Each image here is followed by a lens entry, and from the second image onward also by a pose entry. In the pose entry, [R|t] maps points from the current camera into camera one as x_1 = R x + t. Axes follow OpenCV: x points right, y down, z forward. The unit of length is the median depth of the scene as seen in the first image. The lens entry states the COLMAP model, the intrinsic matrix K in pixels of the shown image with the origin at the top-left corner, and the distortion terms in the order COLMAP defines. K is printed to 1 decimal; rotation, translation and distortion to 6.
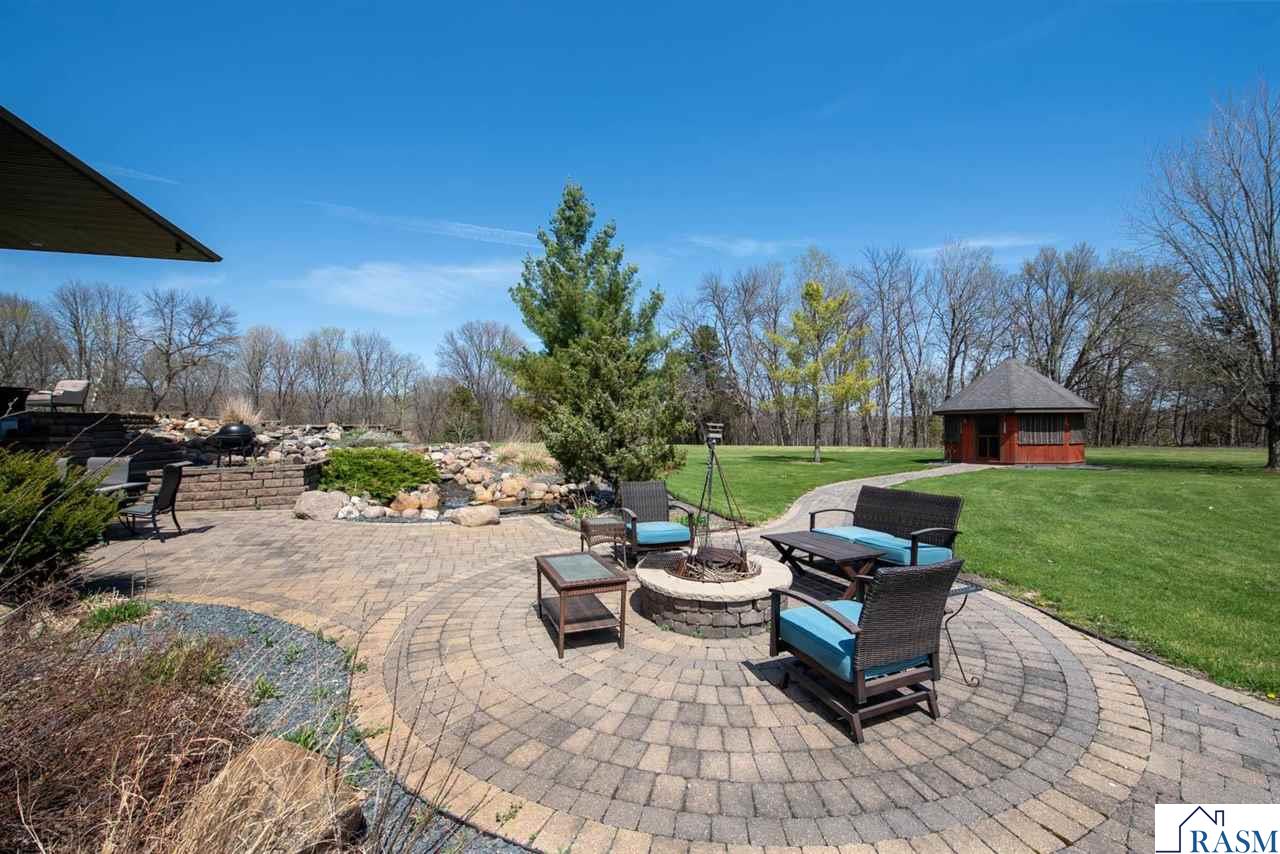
lens RADIAL K [[522.0, 0, 631.8], [0, 522.0, 431.1], [0, 0, 1]] dist [-0.003835, -0.000376]
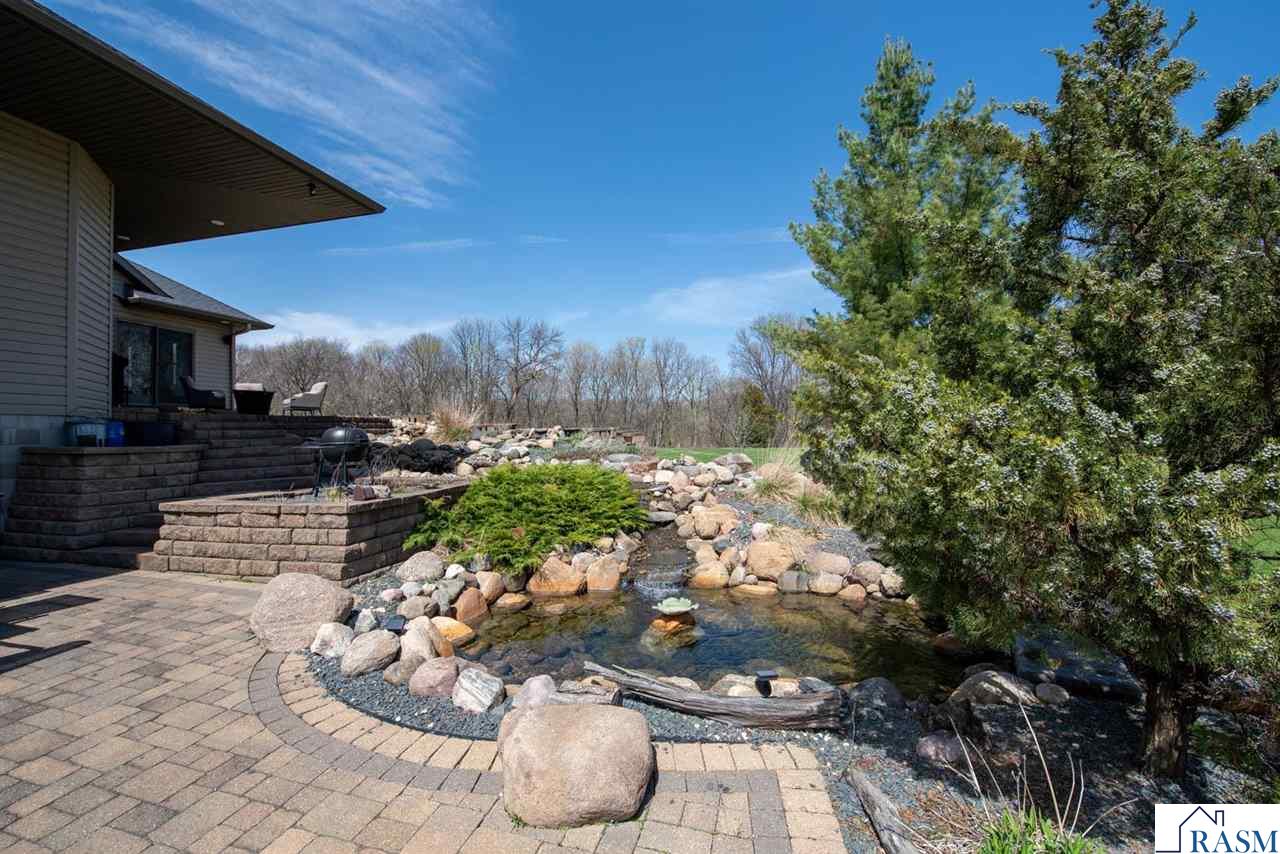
lens RADIAL K [[482.3, 0, 640.0], [0, 482.3, 427.0], [0, 0, 1]] dist [-0.002085, -0.000108]
pose [[0.837984, -0.004771, -0.545673, -0.074233], [-0.002386, 0.999920, -0.012406, -0.005204], [0.545689, 0.011698, 0.837906, 0.473308]]
